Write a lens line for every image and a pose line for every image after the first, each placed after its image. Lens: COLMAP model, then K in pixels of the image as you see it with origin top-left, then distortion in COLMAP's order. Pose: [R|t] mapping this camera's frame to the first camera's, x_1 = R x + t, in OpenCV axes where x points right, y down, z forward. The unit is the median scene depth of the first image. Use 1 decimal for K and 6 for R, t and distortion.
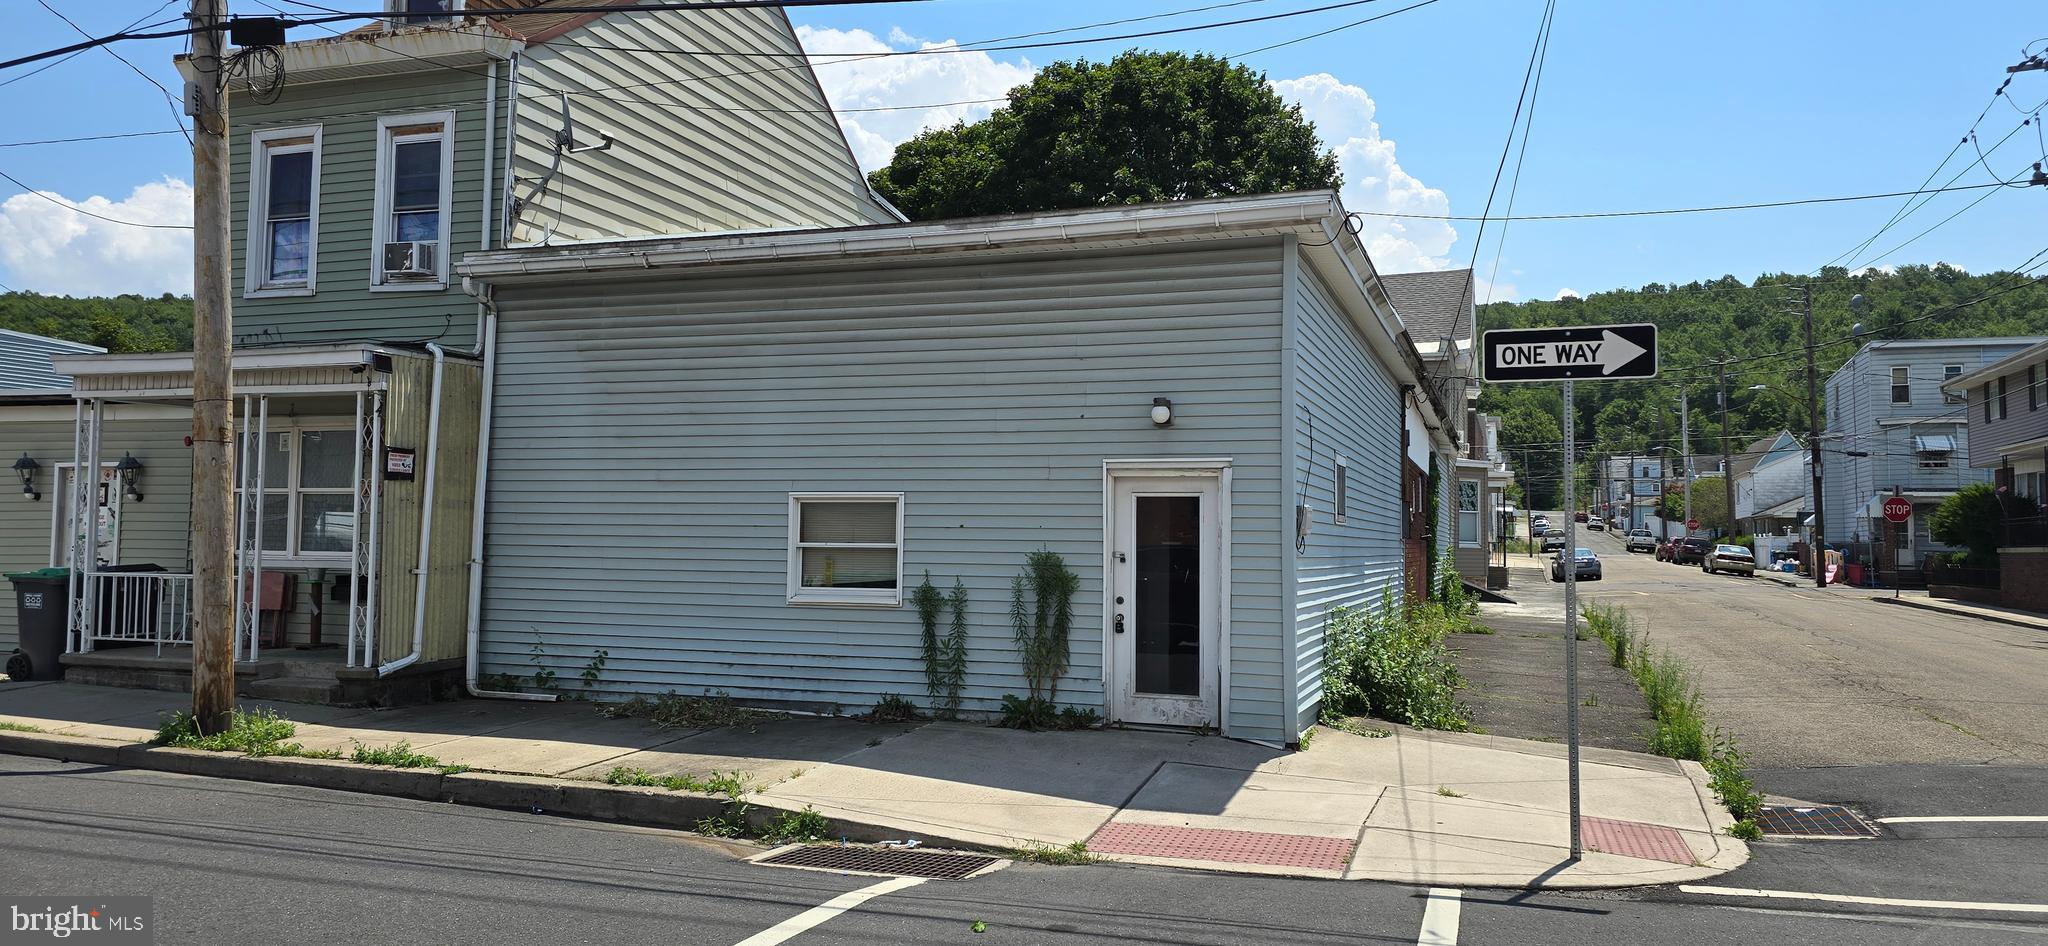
lens RADIAL K [[1402.5, 0, 1024.0], [0, 1402.5, 473.0], [0, 0, 1]] dist [0.077993, -0.076820]
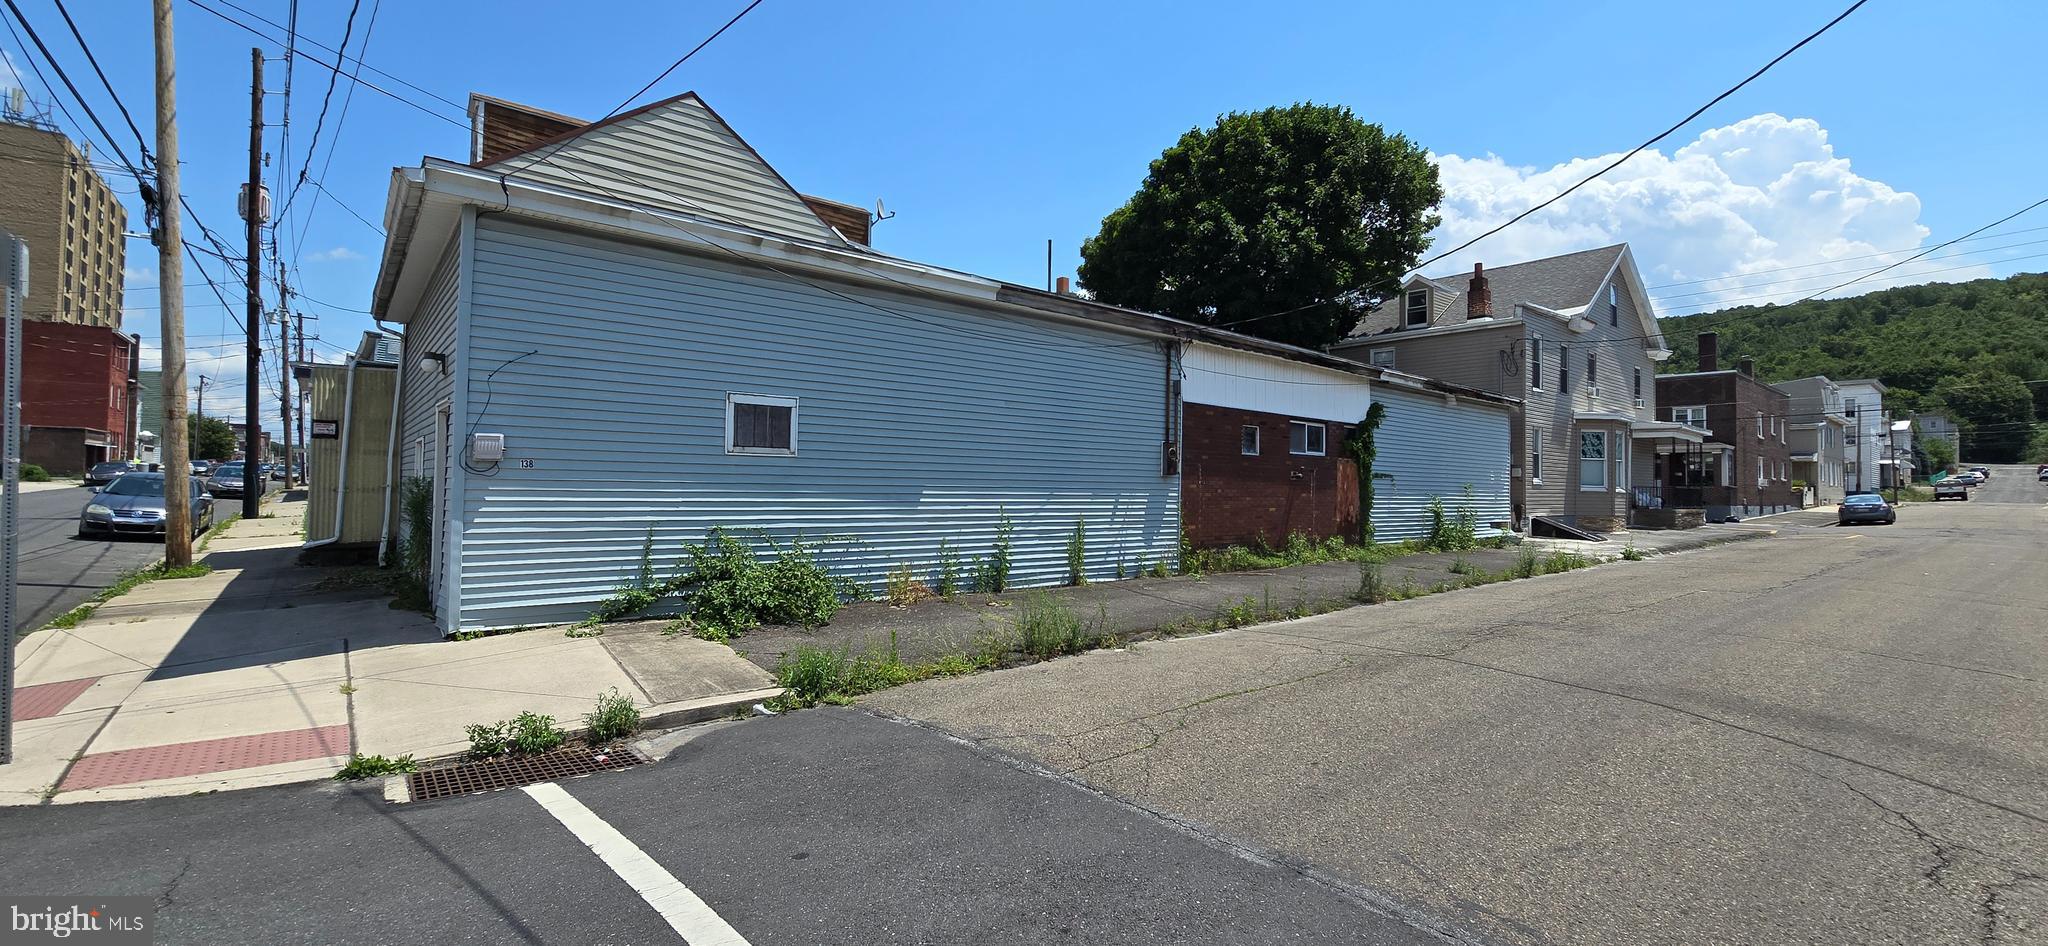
lens RADIAL K [[843.3, 0, 1021.1], [0, 843.3, 465.3], [0, 0, 1]] dist [-0.002110, 0.000345]
pose [[0.853854, -0.012059, -0.520373, 0.829035], [0.021417, 0.999699, 0.011976, 0.043918], [0.520072, -0.021371, 0.853855, 0.558292]]
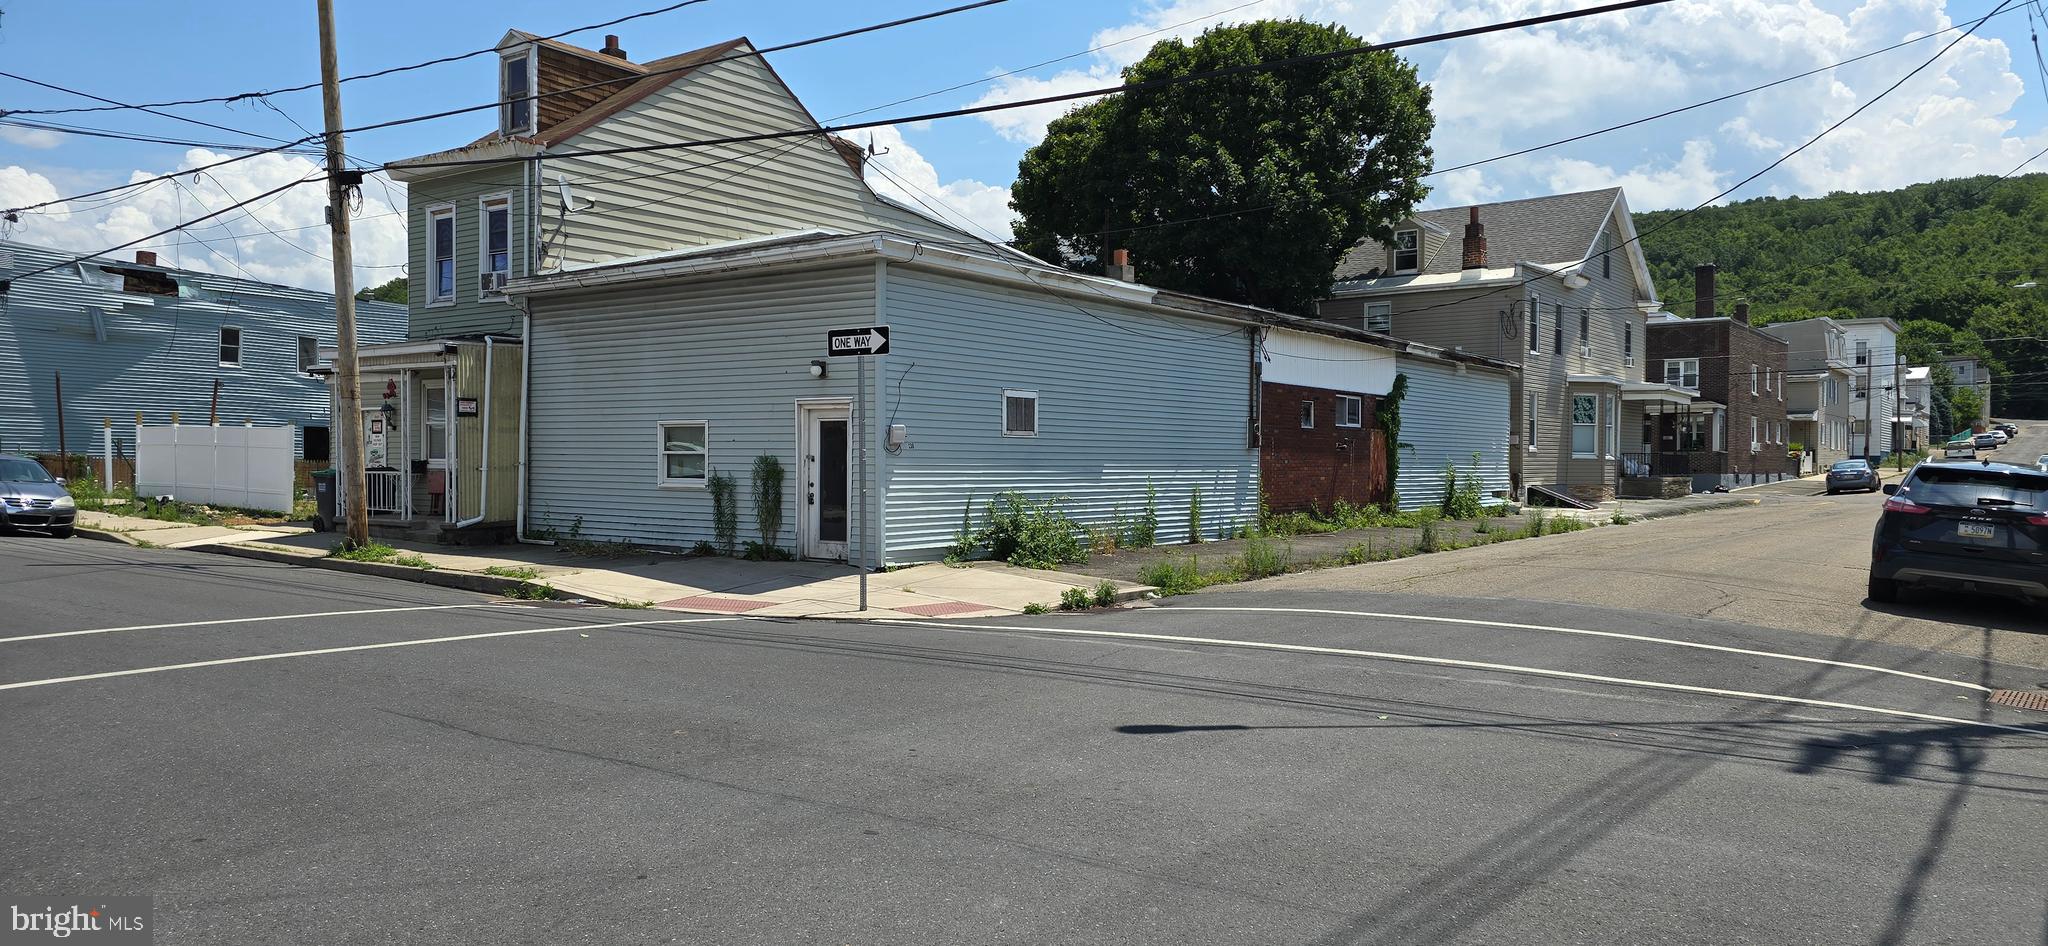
lens RADIAL K [[1408.6, 0, 1018.6], [0, 1408.6, 485.3], [0, 0, 1]] dist [0.076066, -0.078878]
pose [[0.949867, -0.000425, -0.312655, 0.740858], [0.020723, 0.997886, 0.061599, -0.004293], [0.311968, -0.064990, 0.947867, -0.441577]]
